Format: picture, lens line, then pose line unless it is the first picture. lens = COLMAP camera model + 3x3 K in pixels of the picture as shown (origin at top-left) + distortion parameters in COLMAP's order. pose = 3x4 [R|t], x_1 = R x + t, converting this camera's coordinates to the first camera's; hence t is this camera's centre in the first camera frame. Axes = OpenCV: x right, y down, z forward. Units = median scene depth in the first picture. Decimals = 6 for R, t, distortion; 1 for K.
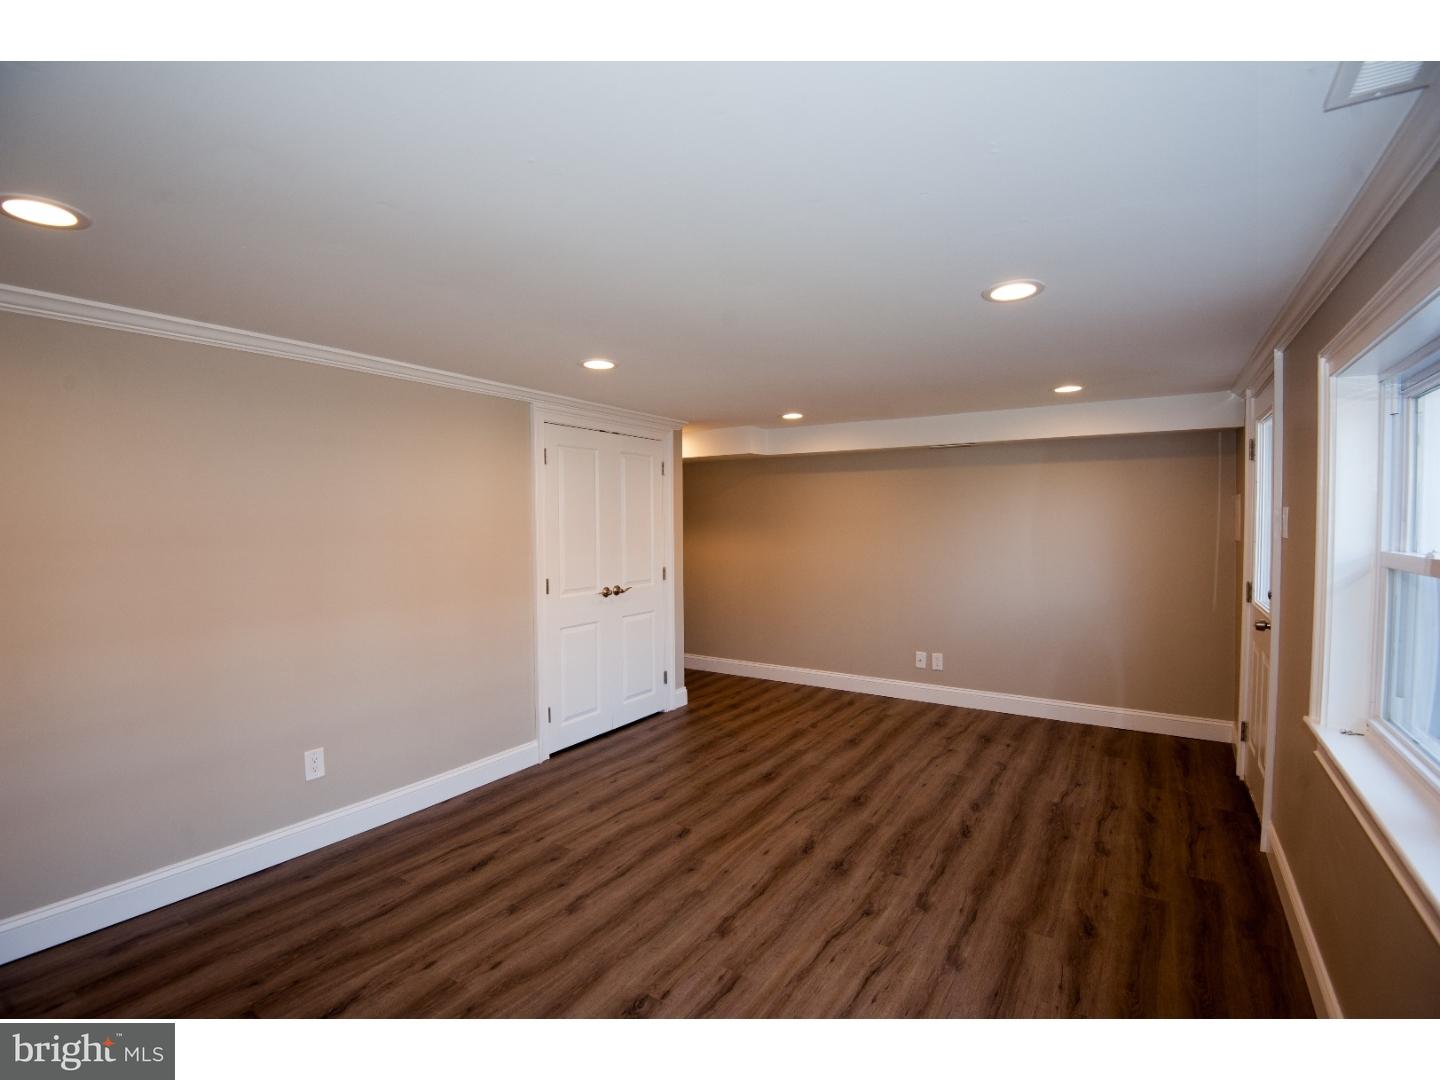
lens RADIAL K [[687.0, 0, 719.0], [0, 687.0, 544.7], [0, 0, 1]] dist [-0.003208, -0.000902]
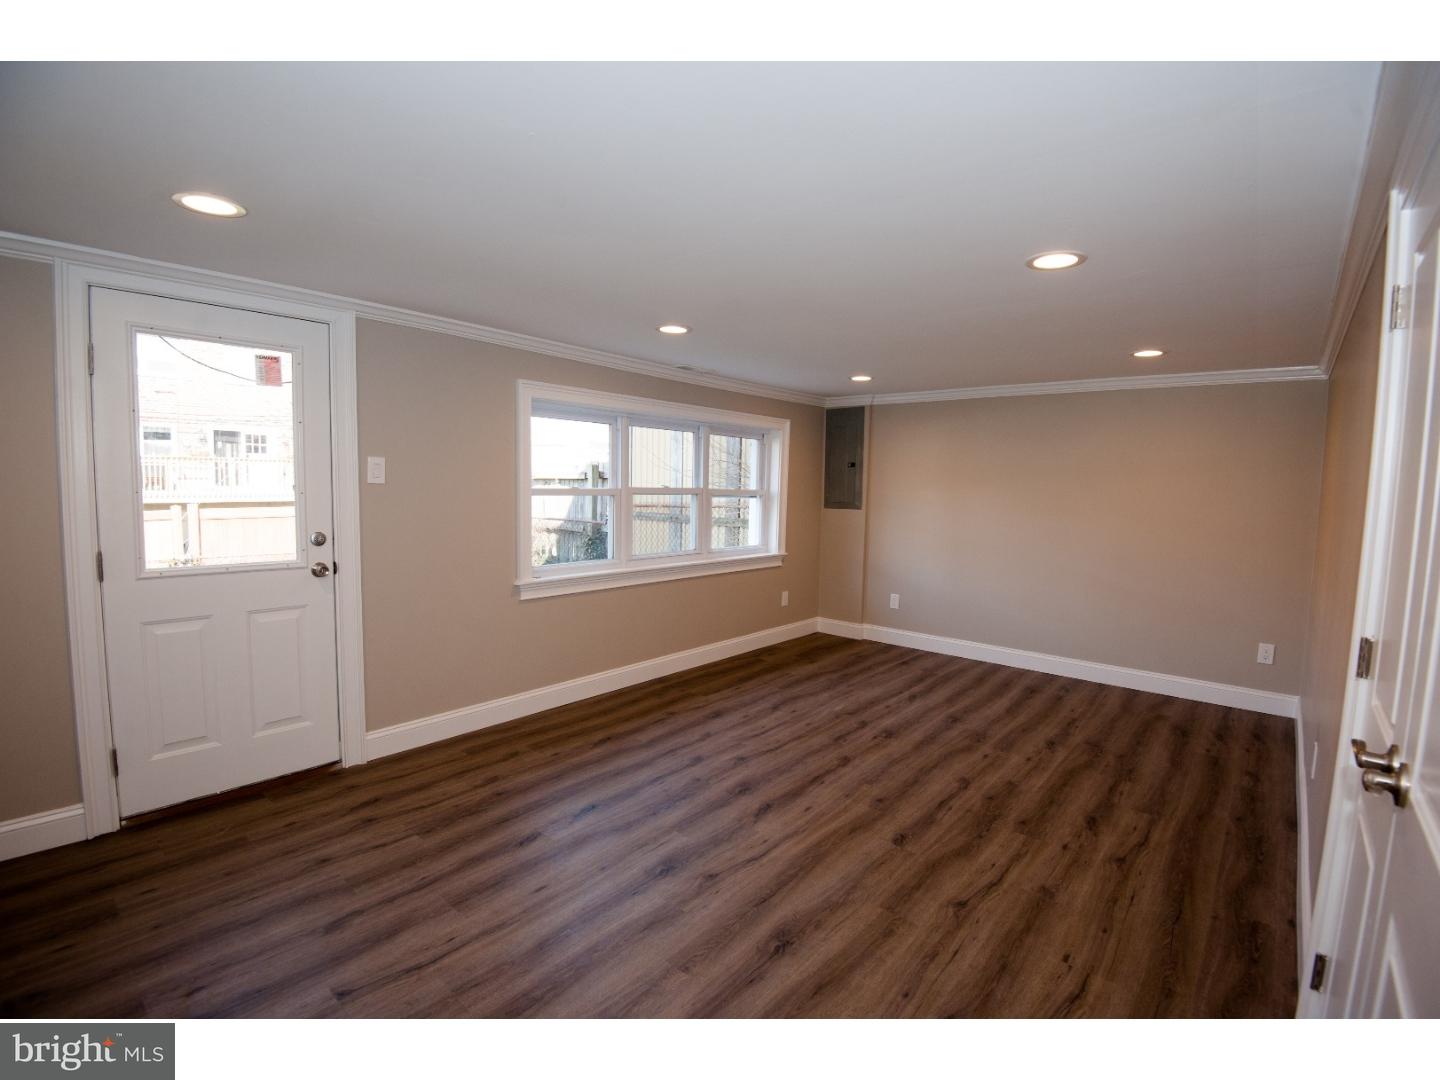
lens RADIAL K [[687.0, 0, 719.0], [0, 687.0, 544.7], [0, 0, 1]] dist [-0.003208, -0.000902]
pose [[-0.990901, -0.033638, 0.130324, 0.079040], [-0.017025, 0.991814, 0.126549, -0.059993], [-0.133514, 0.123179, -0.983362, 1.945574]]
